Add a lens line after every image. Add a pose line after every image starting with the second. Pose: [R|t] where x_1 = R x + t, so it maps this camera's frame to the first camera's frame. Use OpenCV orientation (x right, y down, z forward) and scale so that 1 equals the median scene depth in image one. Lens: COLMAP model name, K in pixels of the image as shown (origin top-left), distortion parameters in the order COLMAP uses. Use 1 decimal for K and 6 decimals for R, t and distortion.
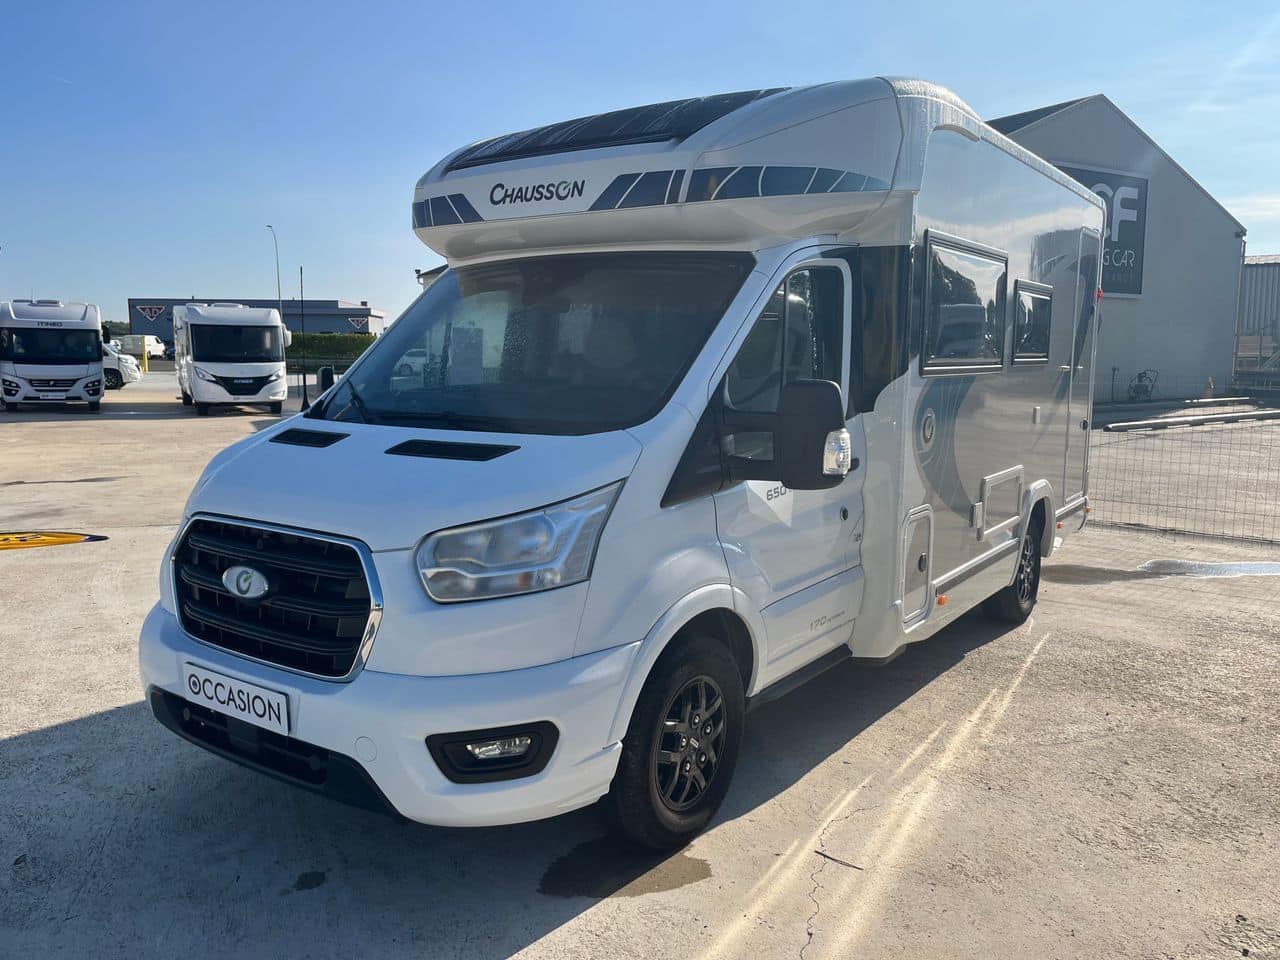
lens RADIAL K [[961.2, 0, 651.4], [0, 961.2, 480.1], [0, 0, 1]] dist [0.081883, -0.112844]
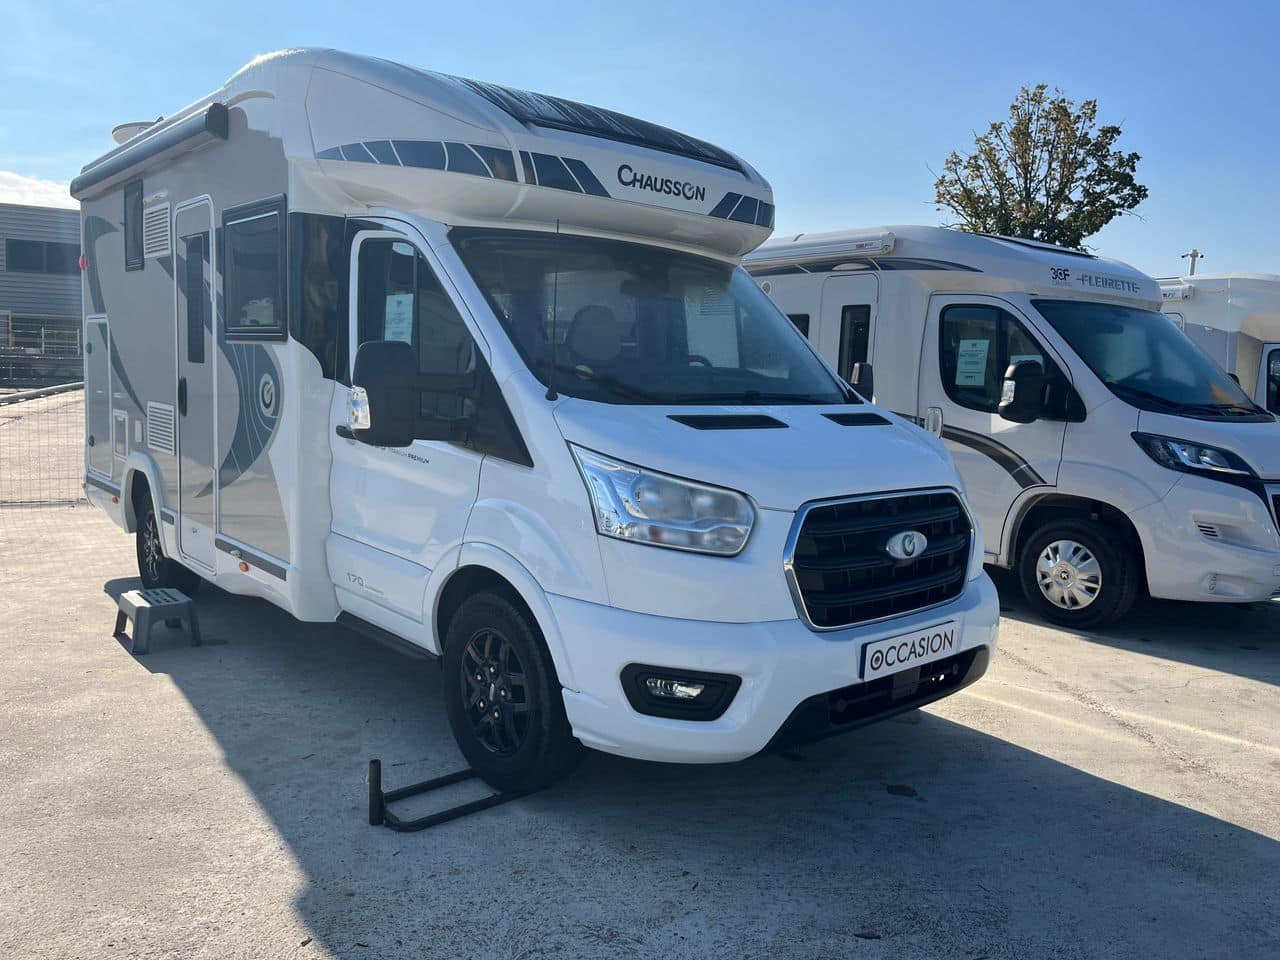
lens RADIAL K [[967.2, 0, 631.7], [0, 967.2, 484.8], [0, 0, 1]] dist [0.082238, -0.133436]
pose [[0.250226, -0.116266, 0.961181, -1.413967], [0.093191, 0.991046, 0.095618, -0.089640], [-0.963692, 0.065647, 0.258820, 0.918744]]
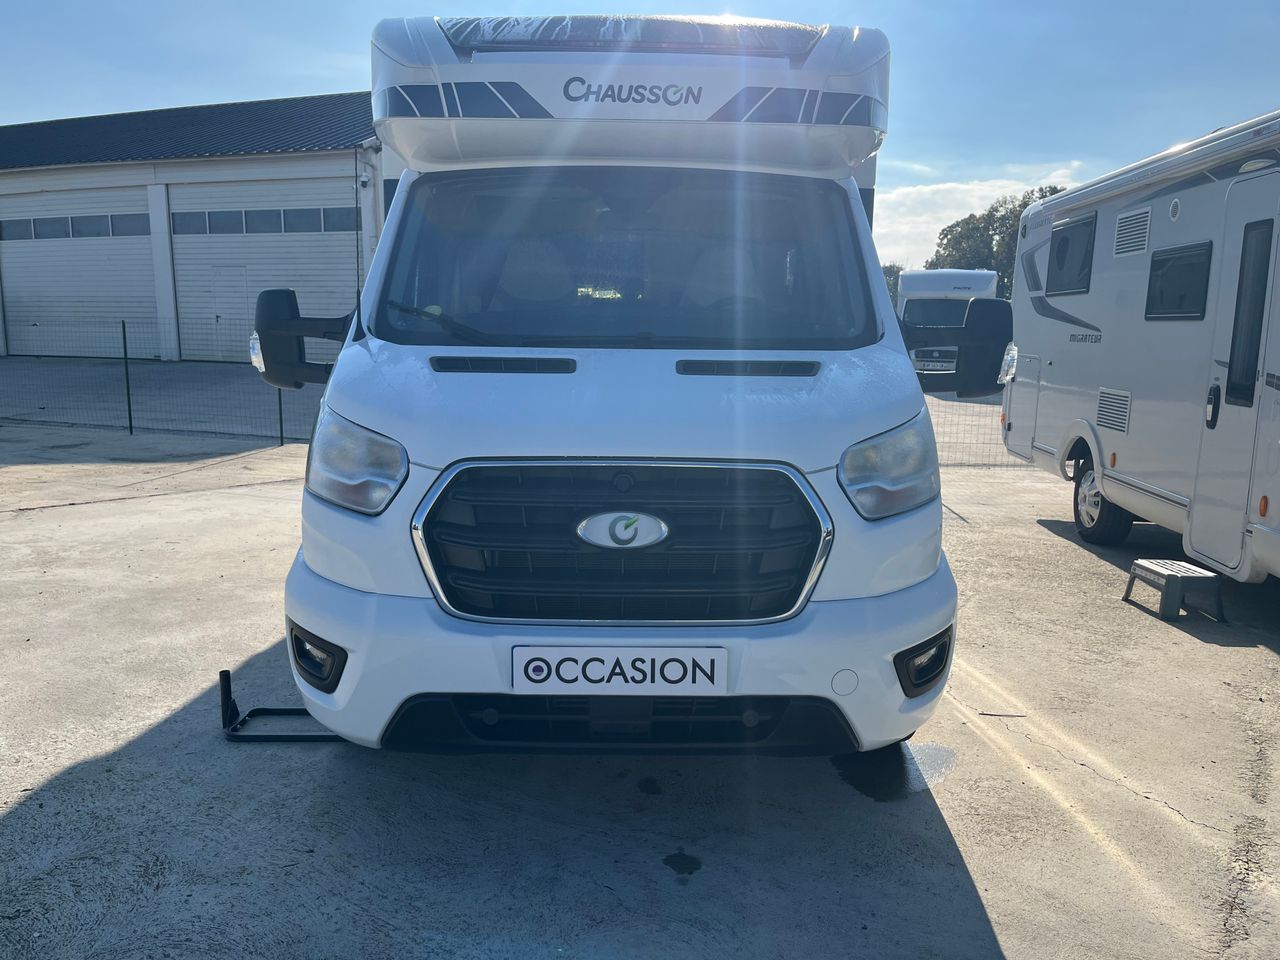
lens RADIAL K [[967.2, 0, 631.7], [0, 967.2, 484.8], [0, 0, 1]] dist [0.082238, -0.133436]
pose [[0.815771, -0.088874, 0.571506, -0.798326], [0.067540, 0.996001, 0.058480, 0.017364], [-0.574418, -0.009107, 0.818512, 0.293856]]
